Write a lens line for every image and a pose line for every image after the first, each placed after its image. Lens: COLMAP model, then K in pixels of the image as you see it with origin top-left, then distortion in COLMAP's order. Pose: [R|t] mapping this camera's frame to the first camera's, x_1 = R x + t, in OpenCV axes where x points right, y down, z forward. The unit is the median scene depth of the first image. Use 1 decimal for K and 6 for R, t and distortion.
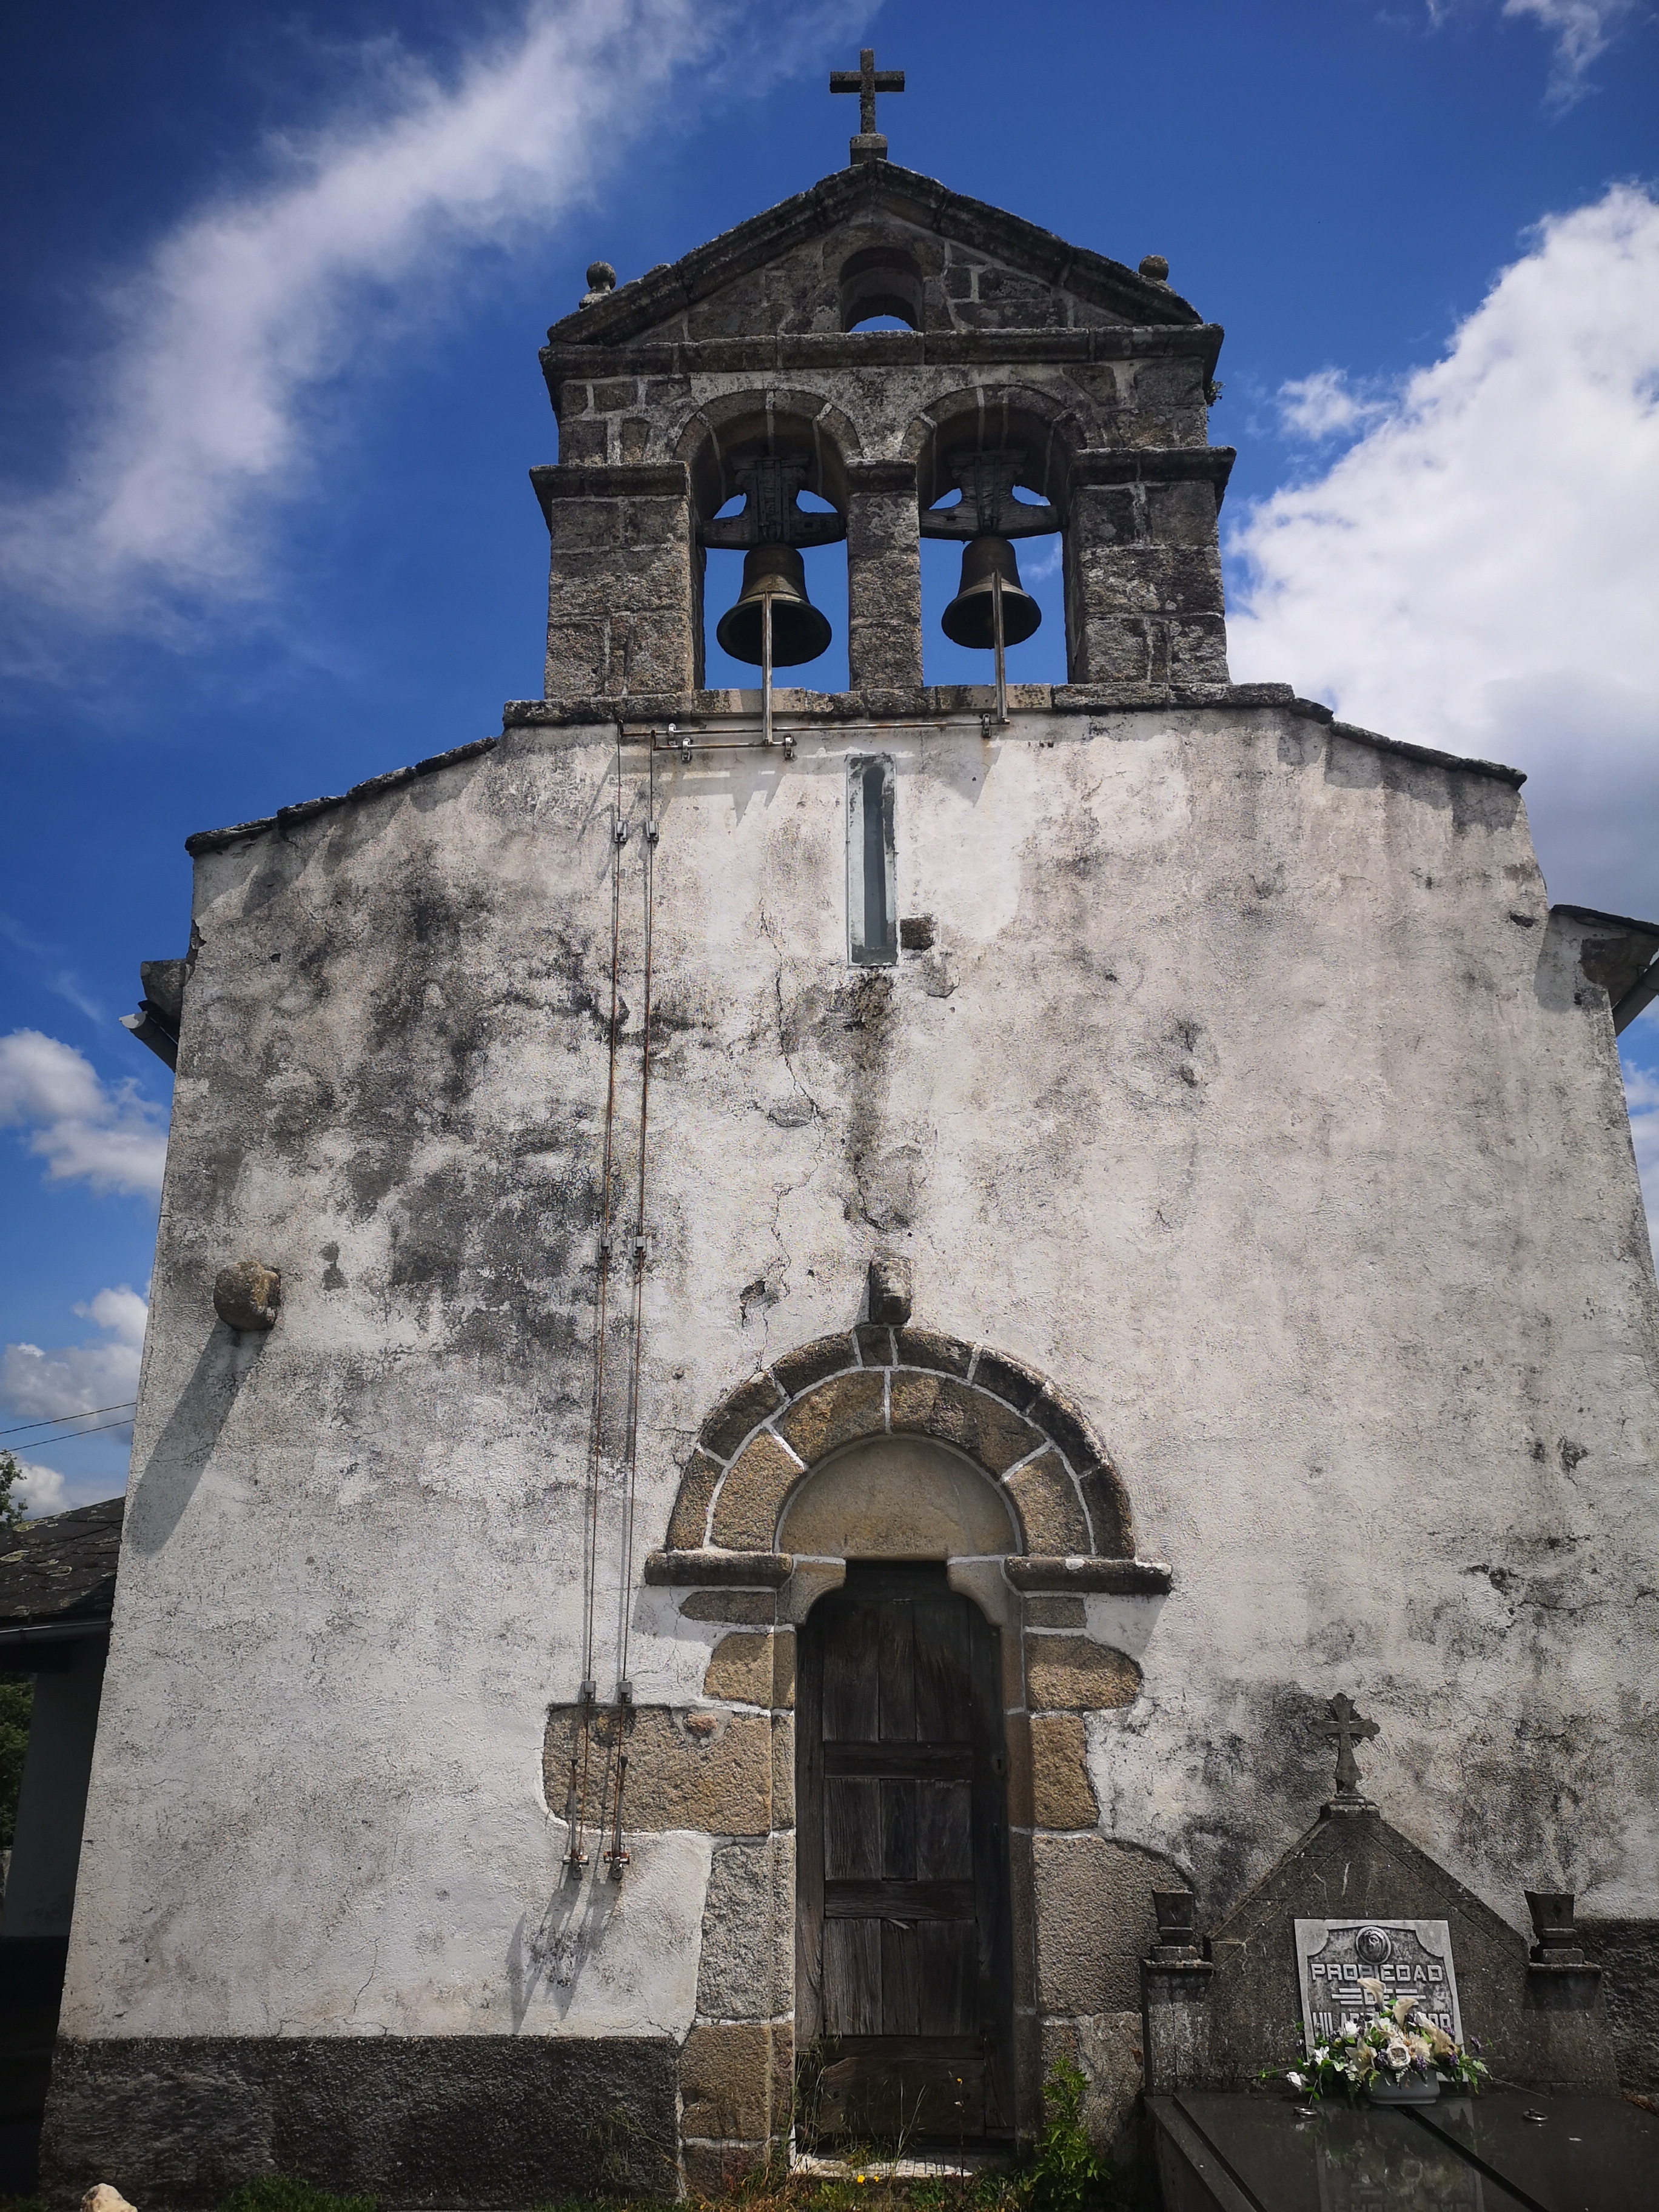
lens RADIAL K [[1674.7, 0, 829.5], [0, 1674.7, 1106.0], [0, 0, 1]] dist [0.059207, -0.077176]
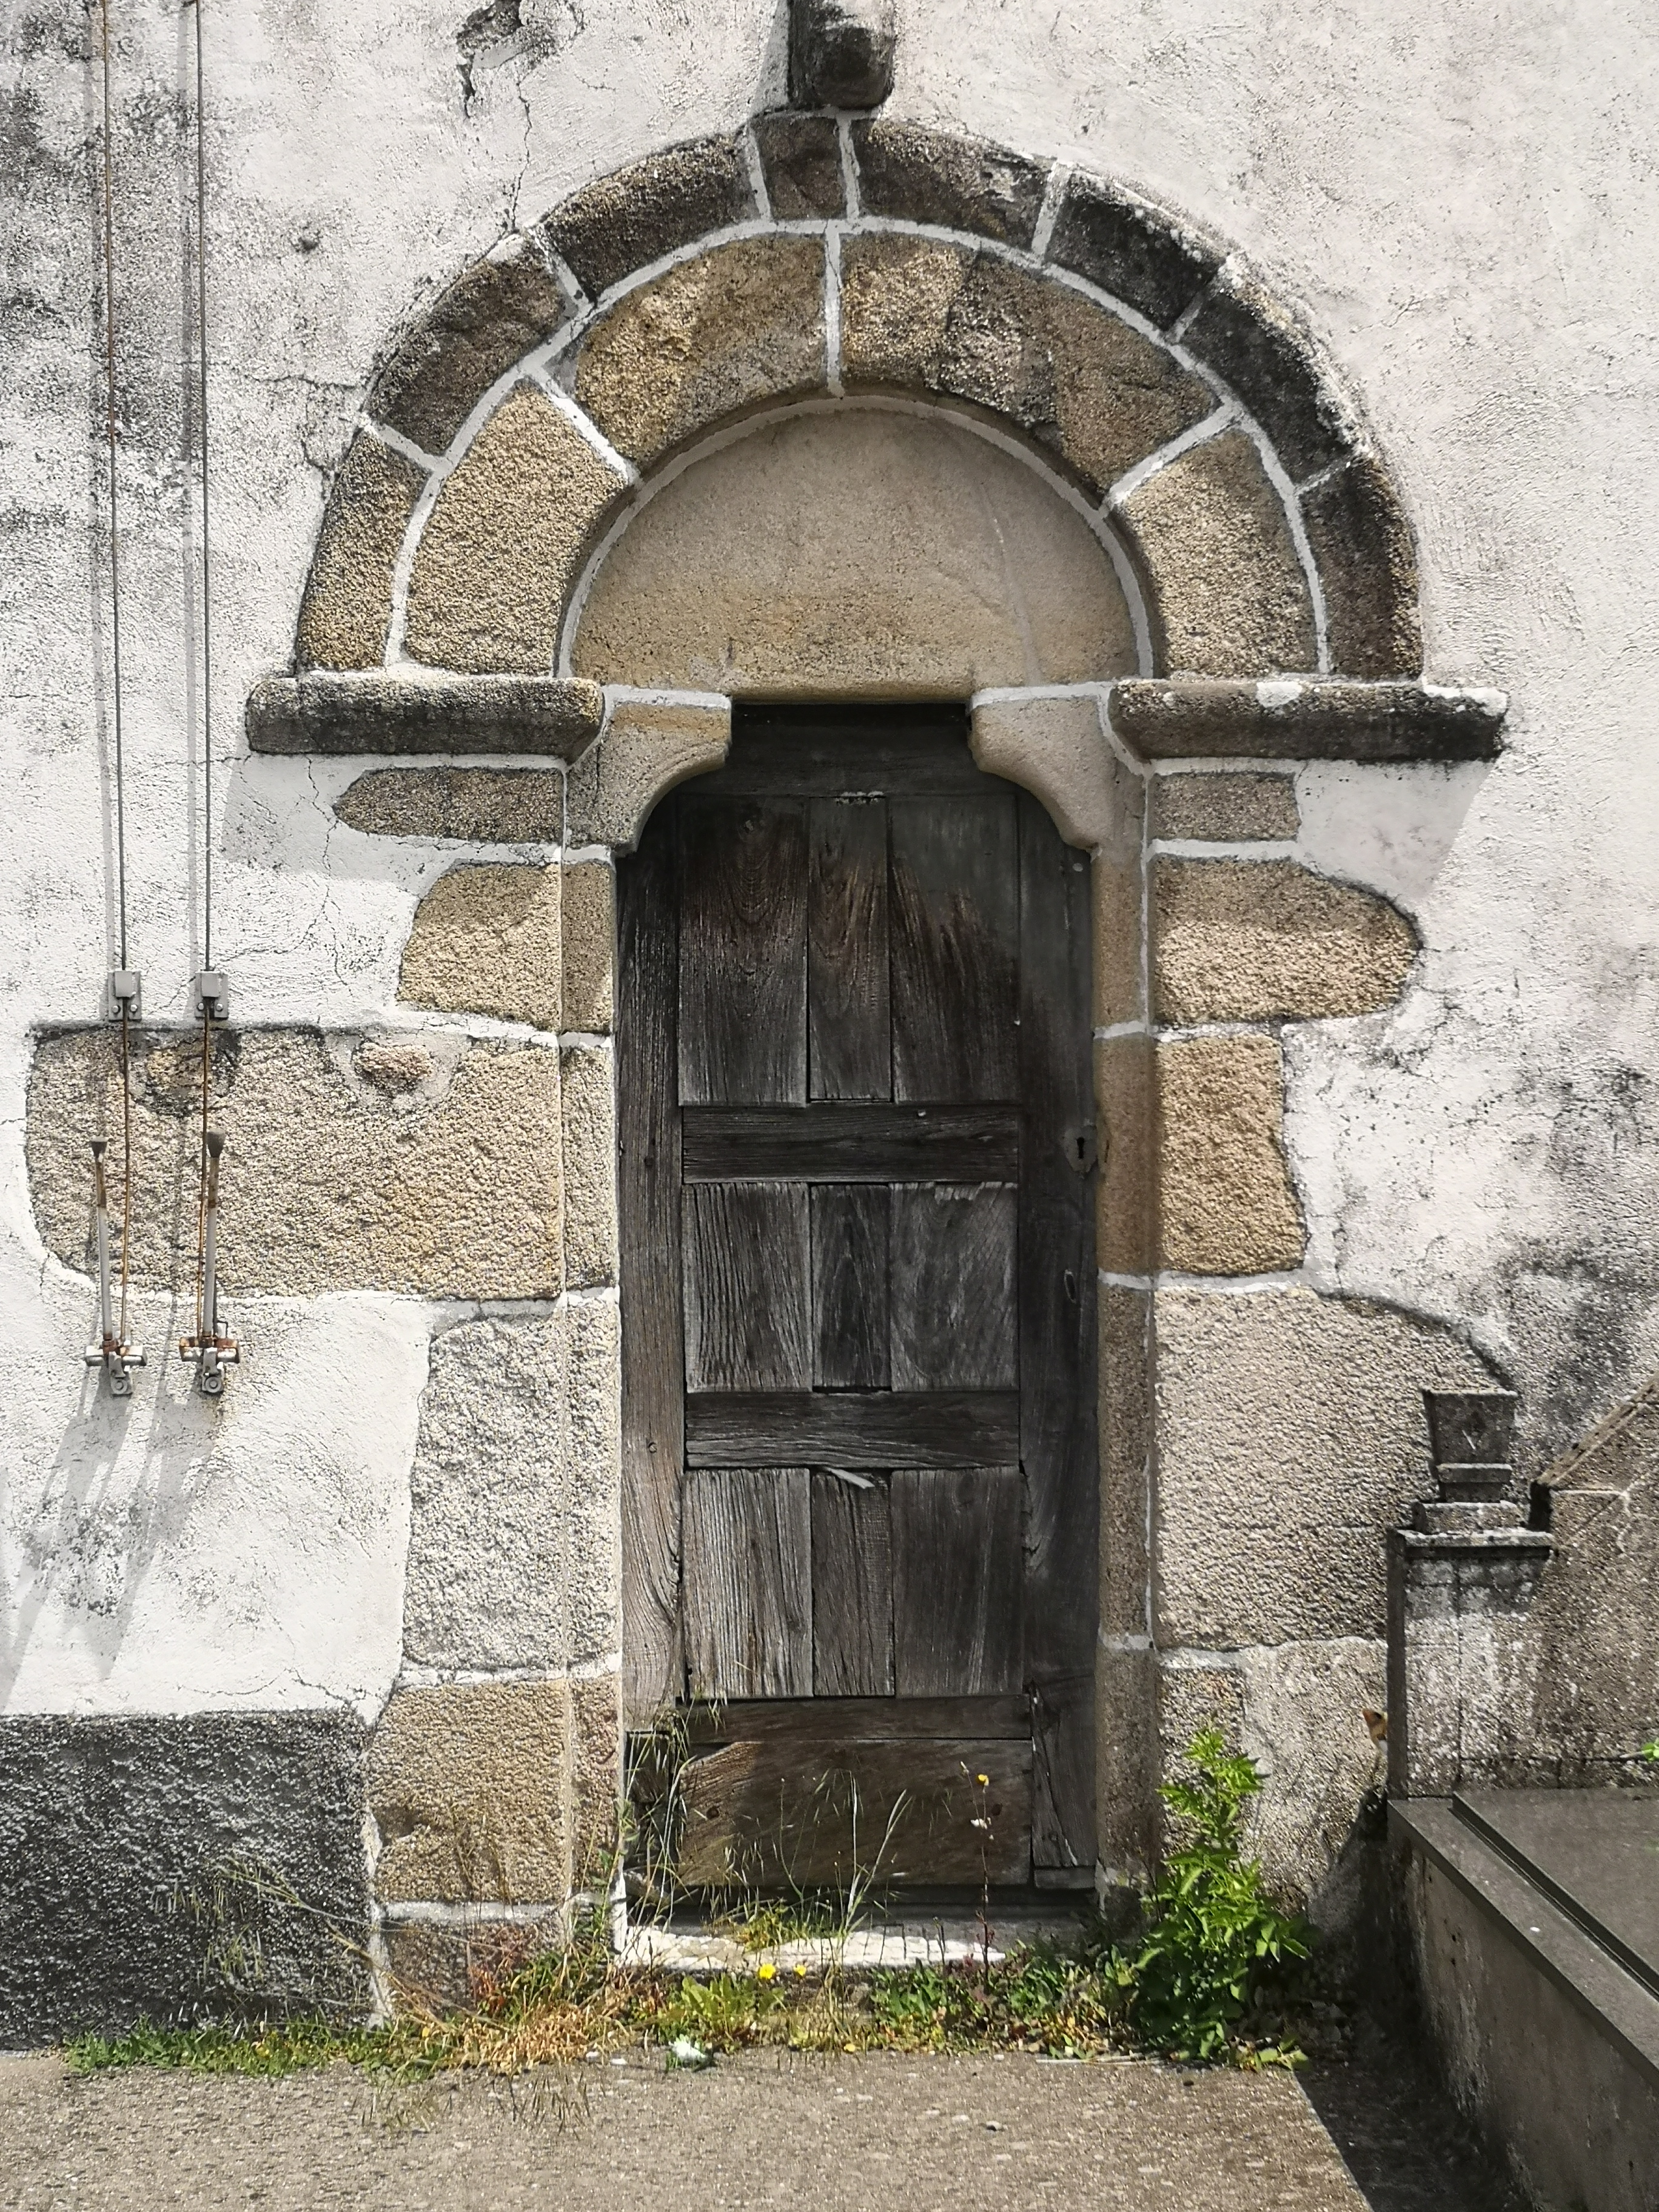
lens RADIAL K [[3431.3, 0, 908.1], [0, 3431.3, 1108.7], [0, 0, 1]] dist [0.107263, -0.366588]
pose [[0.997698, -0.007309, 0.067416, -0.004984], [-0.014271, 0.949281, 0.314105, 0.101829], [-0.066293, -0.314344, 0.946992, 0.160783]]
